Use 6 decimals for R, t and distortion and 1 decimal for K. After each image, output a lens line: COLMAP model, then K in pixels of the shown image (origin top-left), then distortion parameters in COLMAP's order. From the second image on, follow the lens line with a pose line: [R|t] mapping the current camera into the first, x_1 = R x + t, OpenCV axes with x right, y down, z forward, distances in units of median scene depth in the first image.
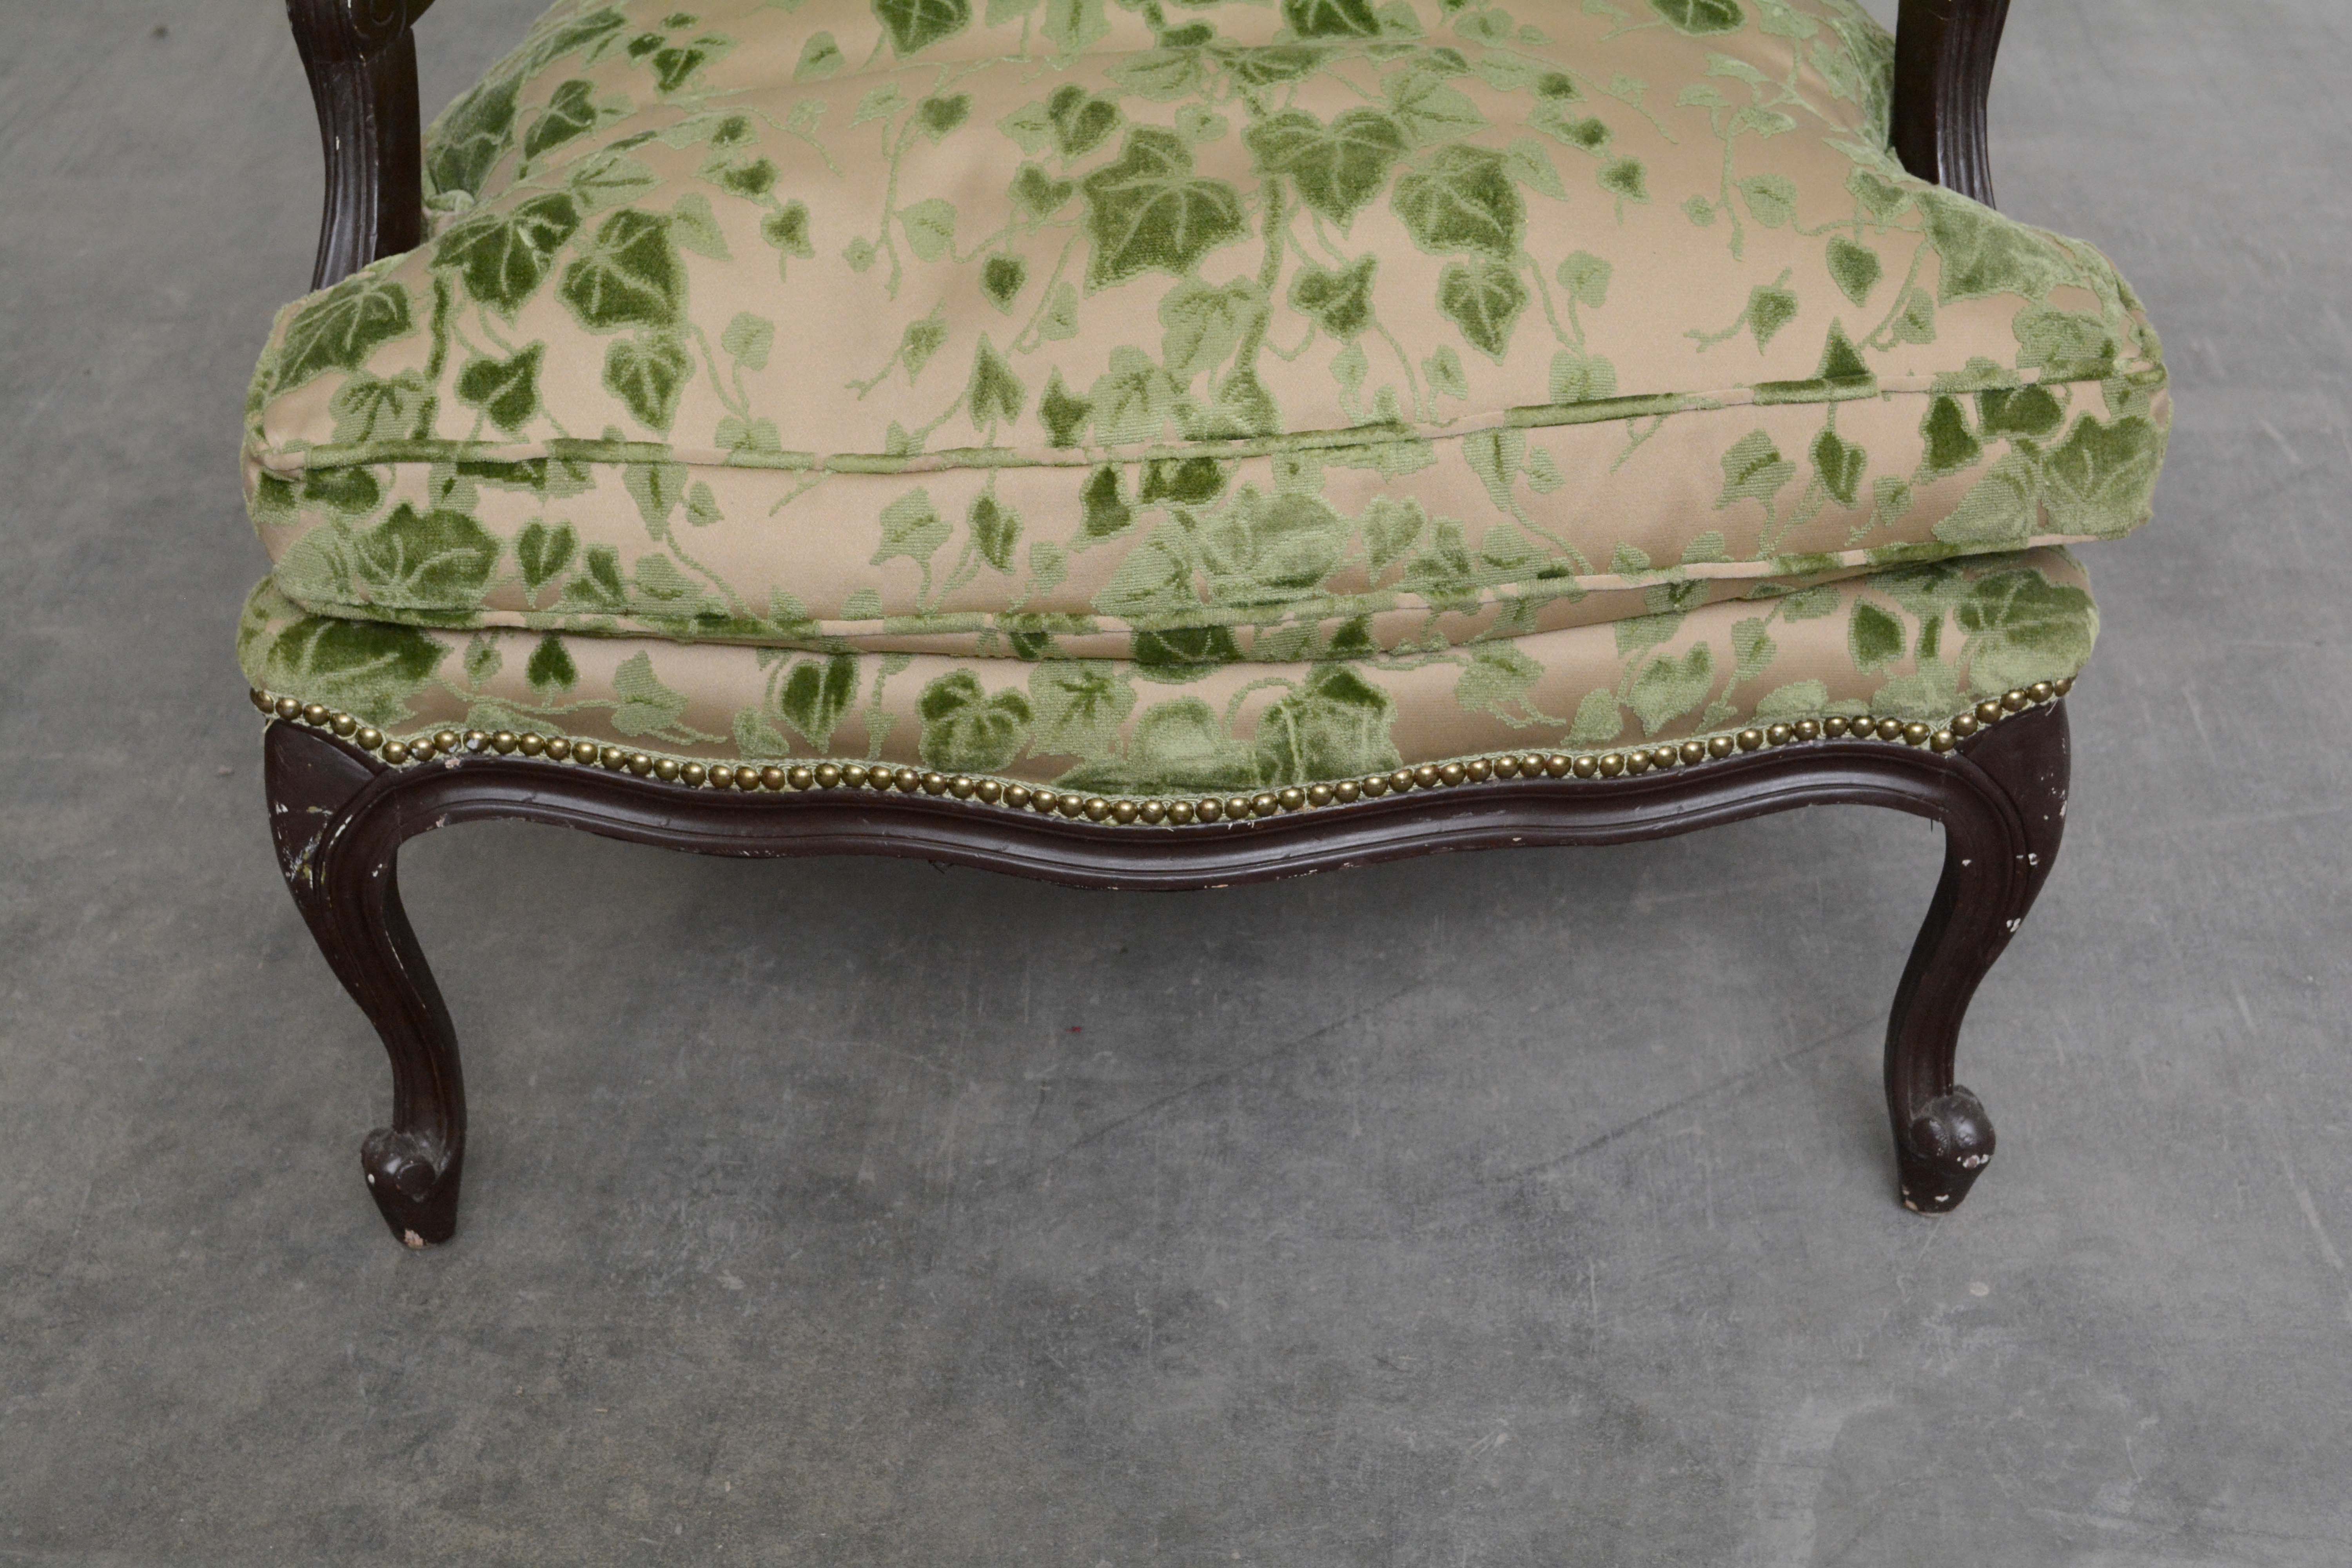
lens RADIAL K [[3622.9, 0, 1175.2], [0, 3622.9, 784.2], [0, 0, 1]] dist [-0.010428, 0.000000]
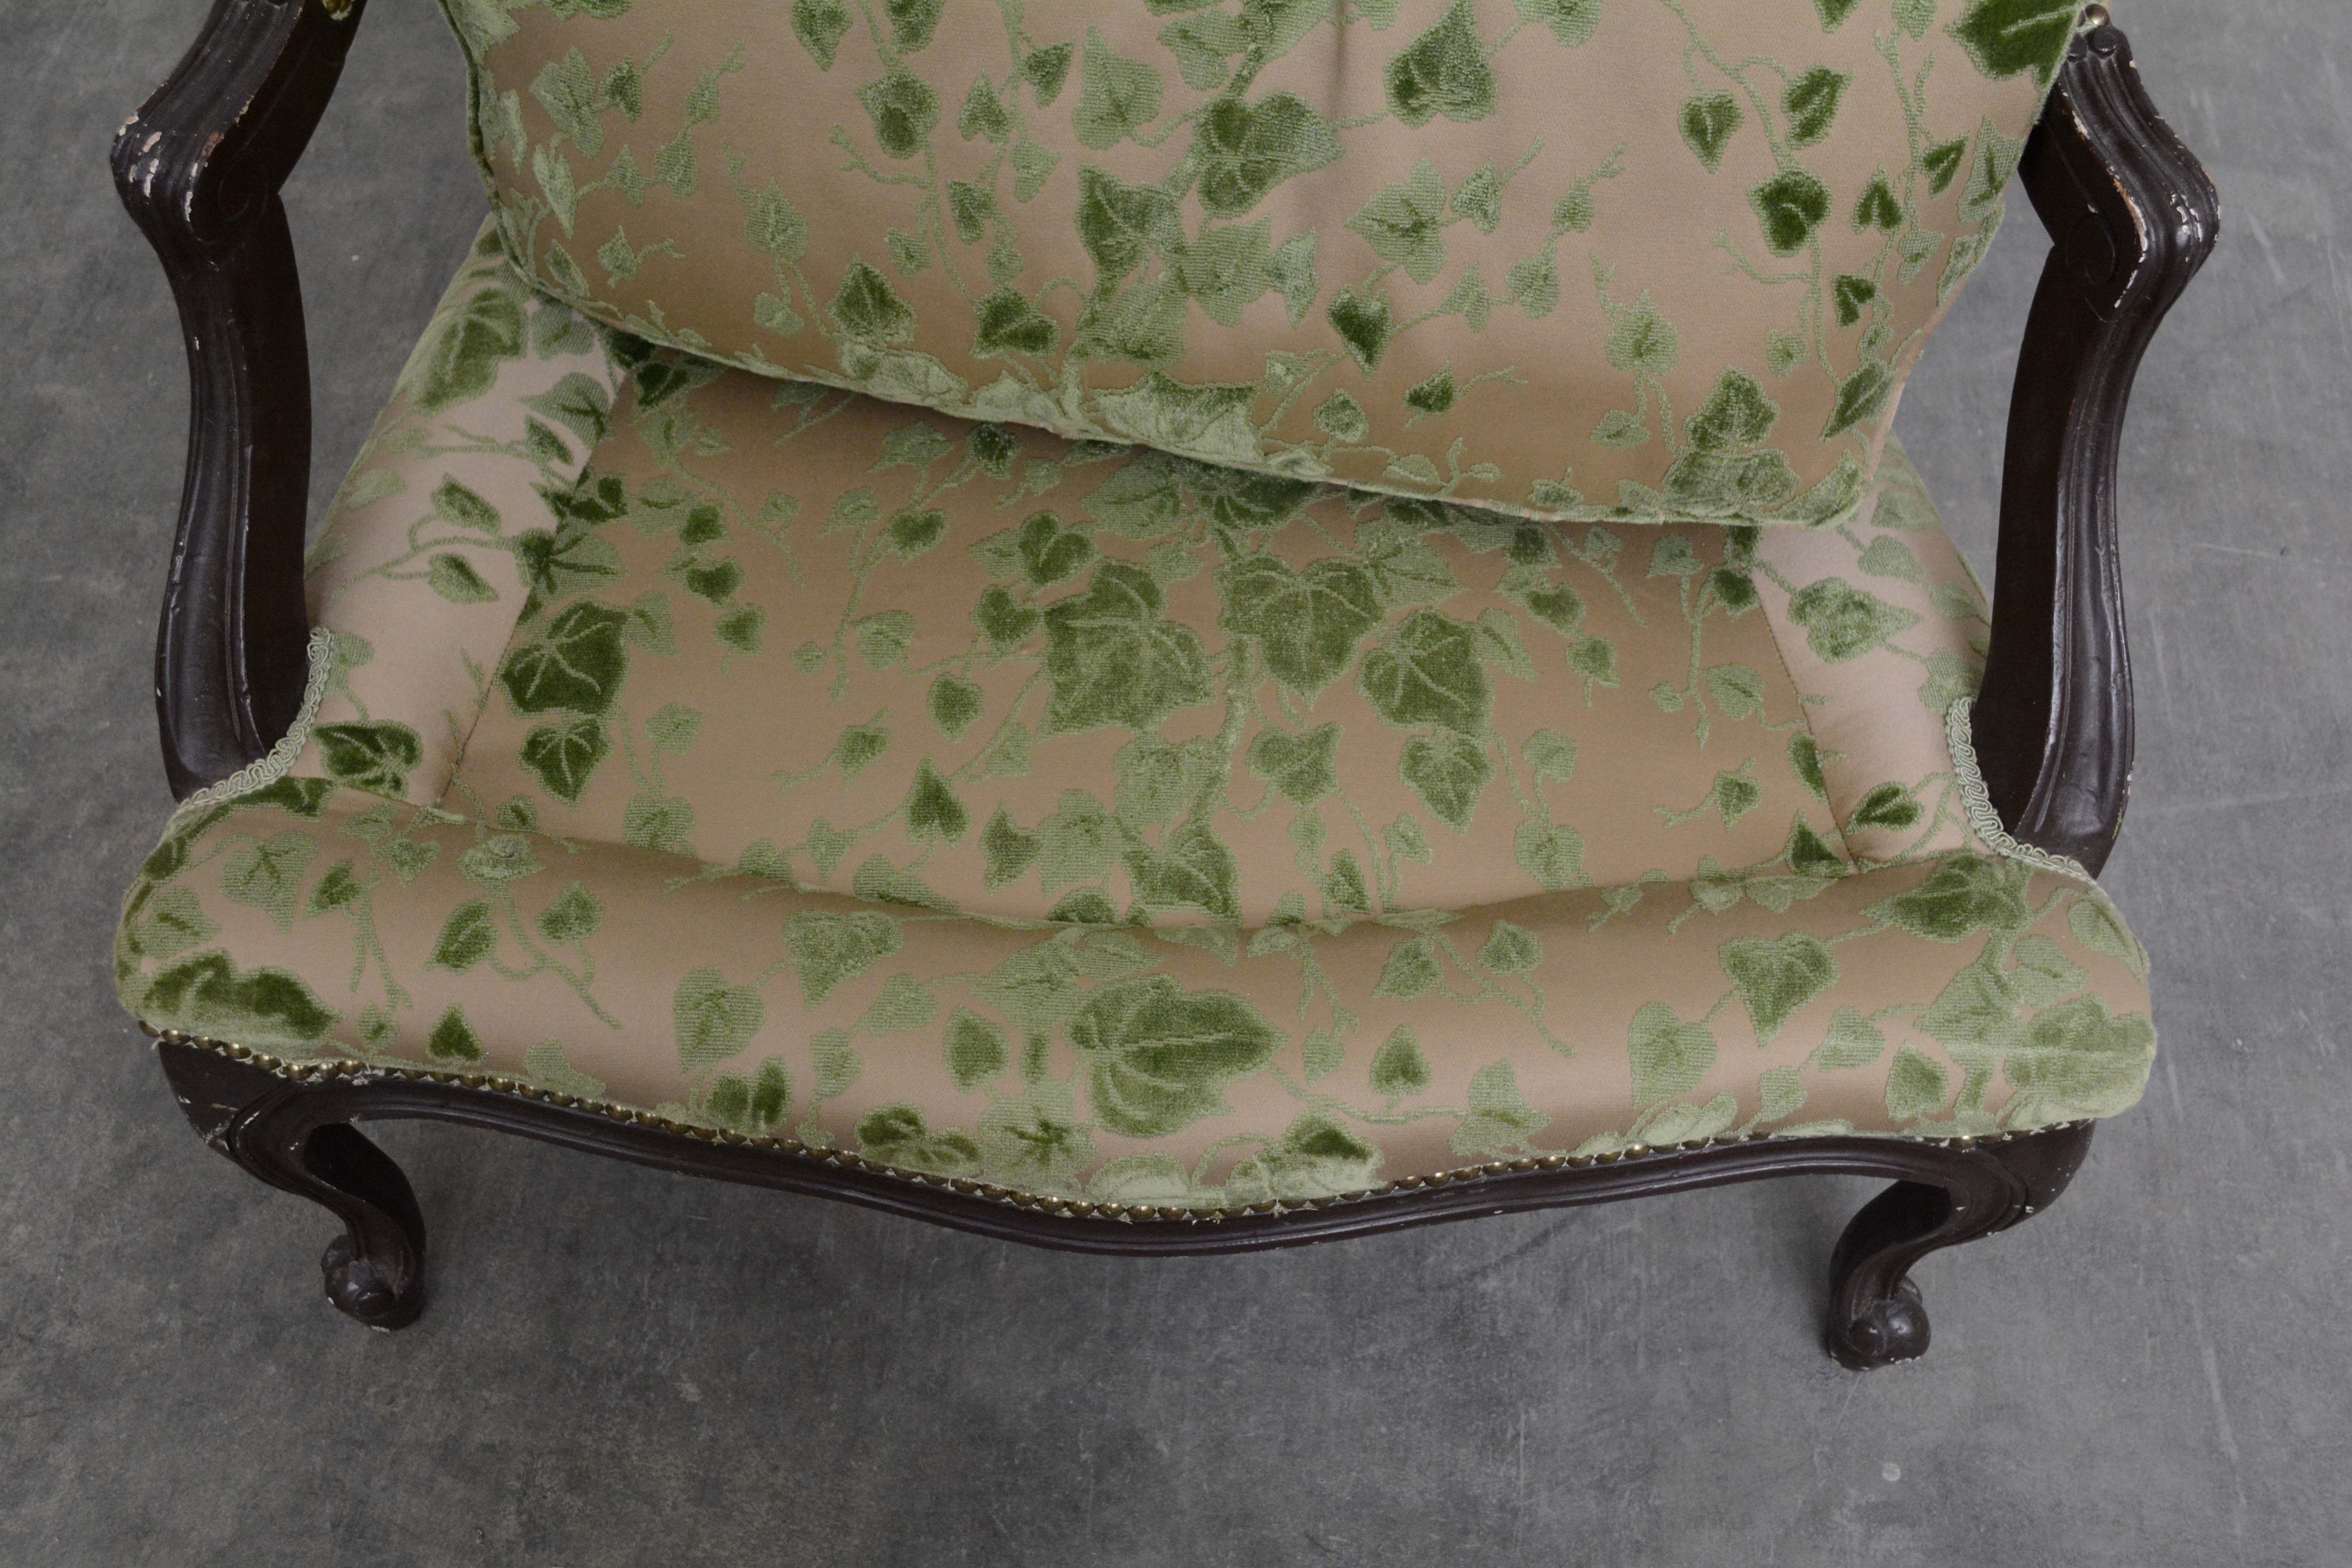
lens RADIAL K [[2656.6, 0, 1178.5], [0, 2656.6, 782.2], [0, 0, 1]] dist [-0.046663, 0.000000]
pose [[0.998409, 0.053689, 0.017228, -0.005697], [-0.056186, 0.921635, 0.383969, -0.317001], [0.004737, -0.384326, 0.923185, 0.369932]]
